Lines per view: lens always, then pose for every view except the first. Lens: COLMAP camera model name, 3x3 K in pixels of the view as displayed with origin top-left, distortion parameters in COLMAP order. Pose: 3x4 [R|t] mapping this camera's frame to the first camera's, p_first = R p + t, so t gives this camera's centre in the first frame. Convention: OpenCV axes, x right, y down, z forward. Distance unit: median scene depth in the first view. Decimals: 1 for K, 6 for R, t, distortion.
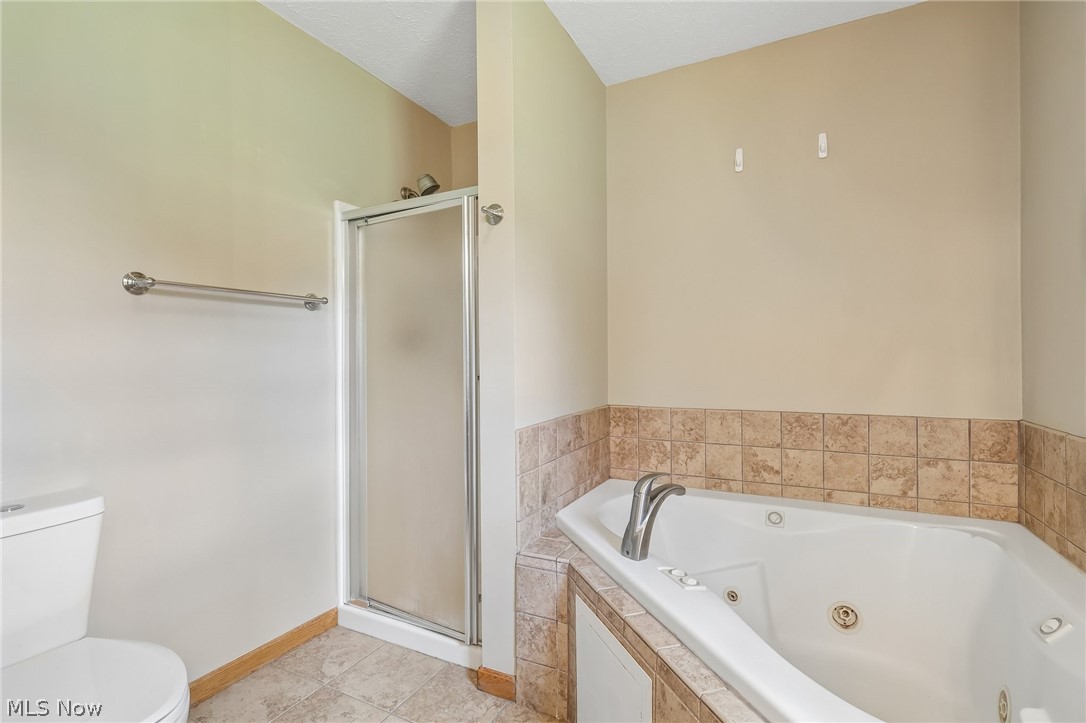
lens RADIAL K [[508.9, 0, 539.2], [0, 508.9, 359.8], [0, 0, 1]] dist [0.000887, 0.000705]
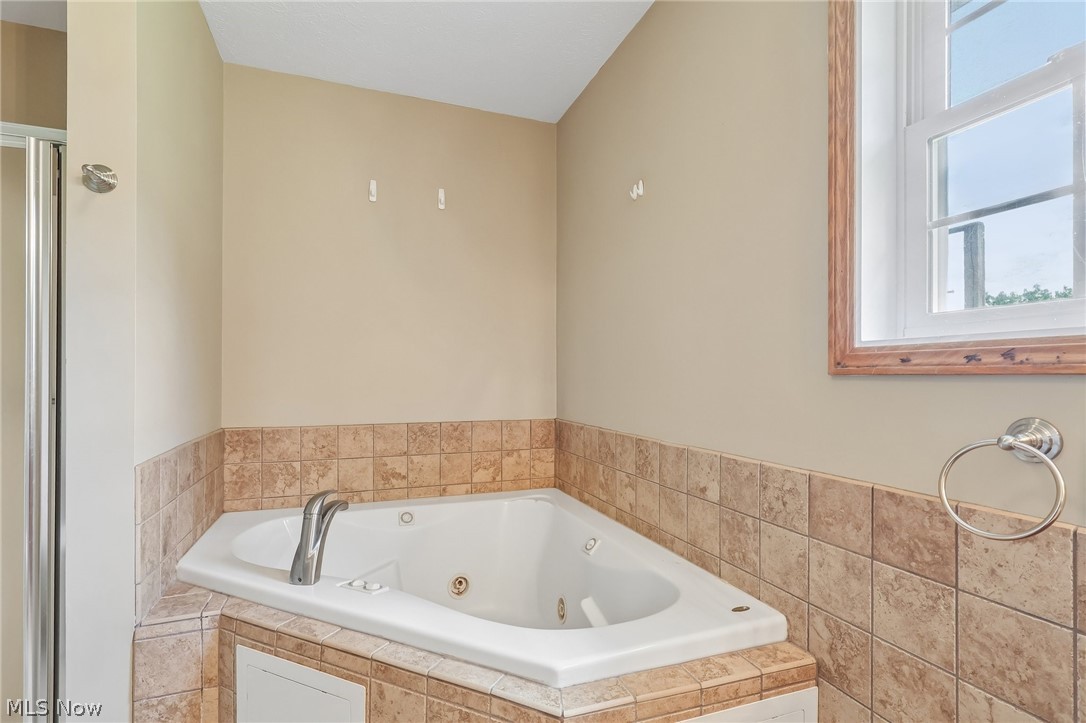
lens RADIAL K [[506.2, 0, 536.9], [0, 506.2, 373.7], [0, 0, 1]] dist [-0.001581, 0.000023]
pose [[0.677620, 0.011652, 0.735320, -0.178076], [-0.005005, 0.999924, -0.011233, 0.003804], [-0.735395, 0.003932, 0.677627, 0.029882]]
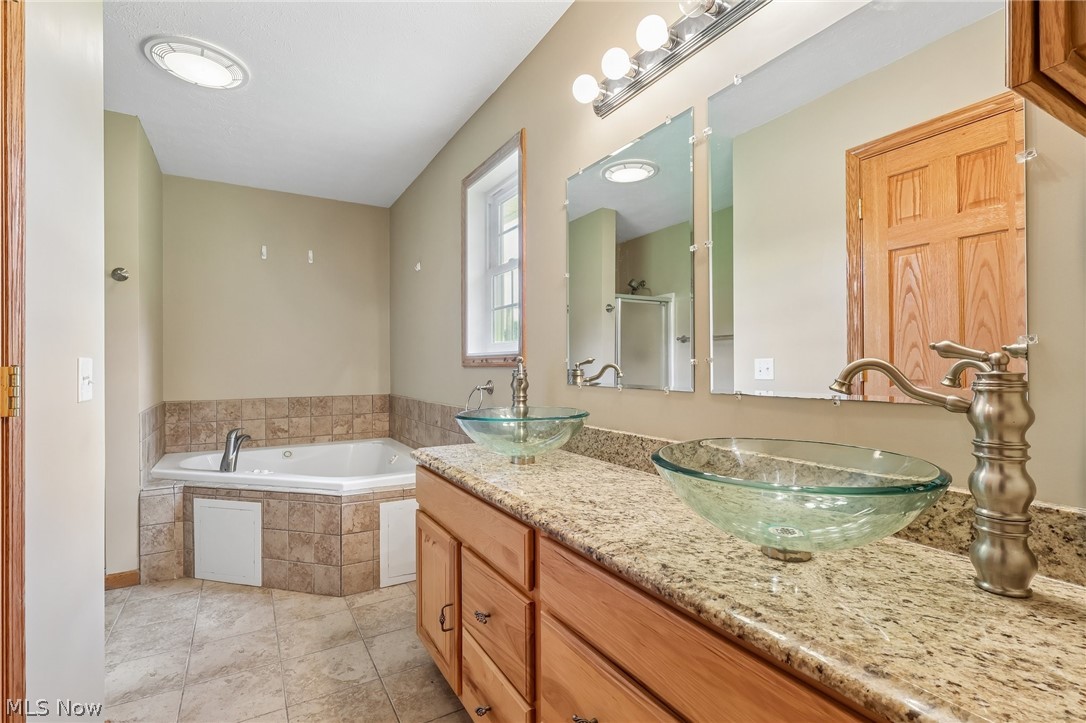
lens RADIAL K [[504.8, 0, 538.3], [0, 504.8, 363.3], [0, 0, 1]] dist [-0.000343, 0.000973]
pose [[0.536244, 0.007498, 0.844030, -0.634894], [0.003861, 0.999928, -0.011336, 0.004762], [-0.844054, 0.009338, 0.536177, -0.801771]]
